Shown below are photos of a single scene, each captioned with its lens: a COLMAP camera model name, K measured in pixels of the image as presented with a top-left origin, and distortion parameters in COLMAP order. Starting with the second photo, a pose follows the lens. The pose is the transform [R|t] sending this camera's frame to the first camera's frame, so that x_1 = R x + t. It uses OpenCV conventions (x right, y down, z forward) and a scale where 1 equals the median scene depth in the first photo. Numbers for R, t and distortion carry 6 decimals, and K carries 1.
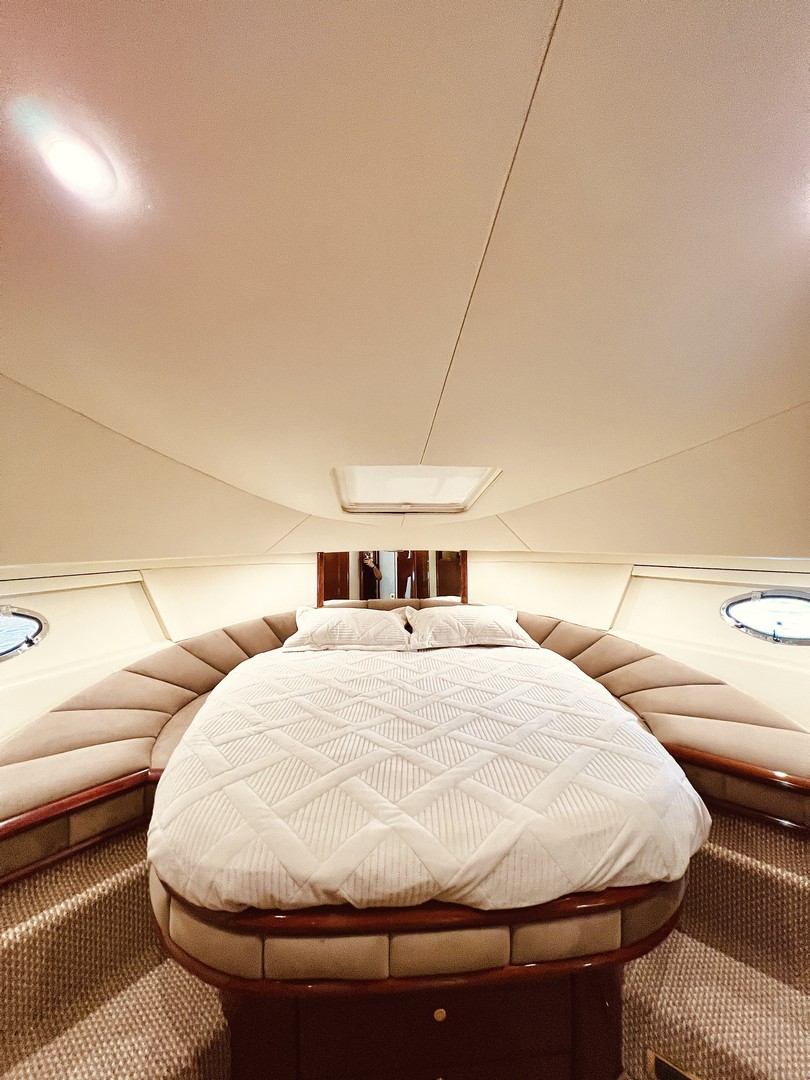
lens RADIAL K [[433.9, 0, 408.9], [0, 433.9, 538.5], [0, 0, 1]] dist [0.000561, -0.000500]
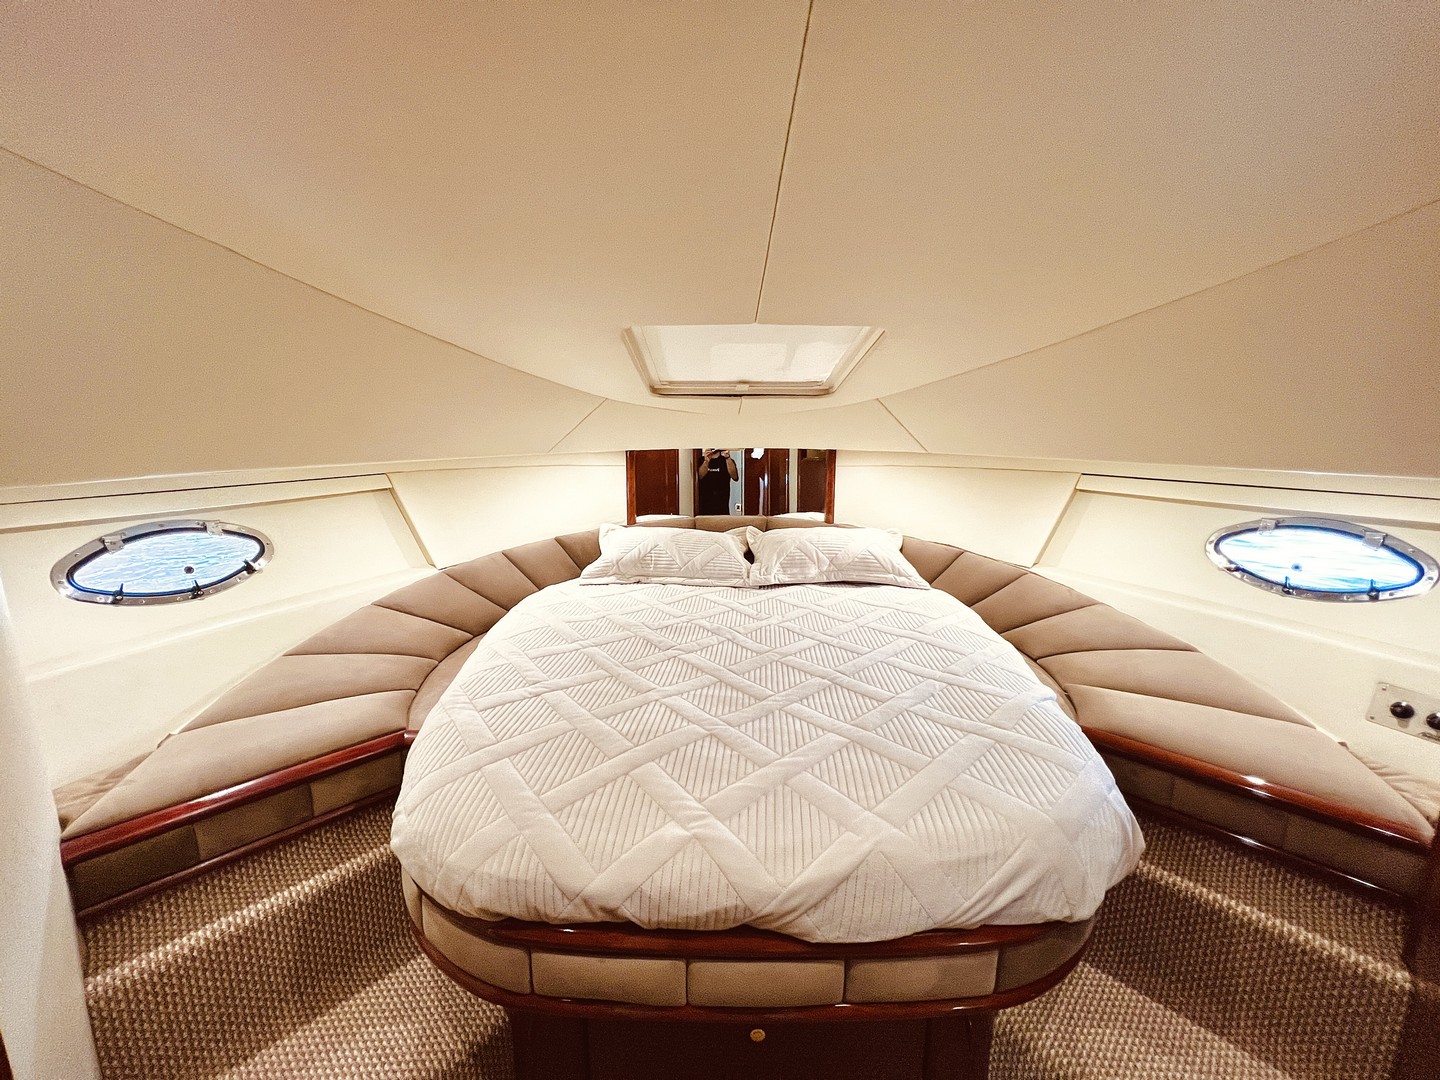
lens RADIAL K [[578.5, 0, 719.3], [0, 578.5, 539.7], [0, 0, 1]] dist [0.000561, -0.000500]
pose [[0.996522, 0.021738, -0.080448, 0.052861], [-0.005742, 0.980996, 0.193944, -0.019544], [0.083135, -0.192808, 0.977708, 0.088131]]
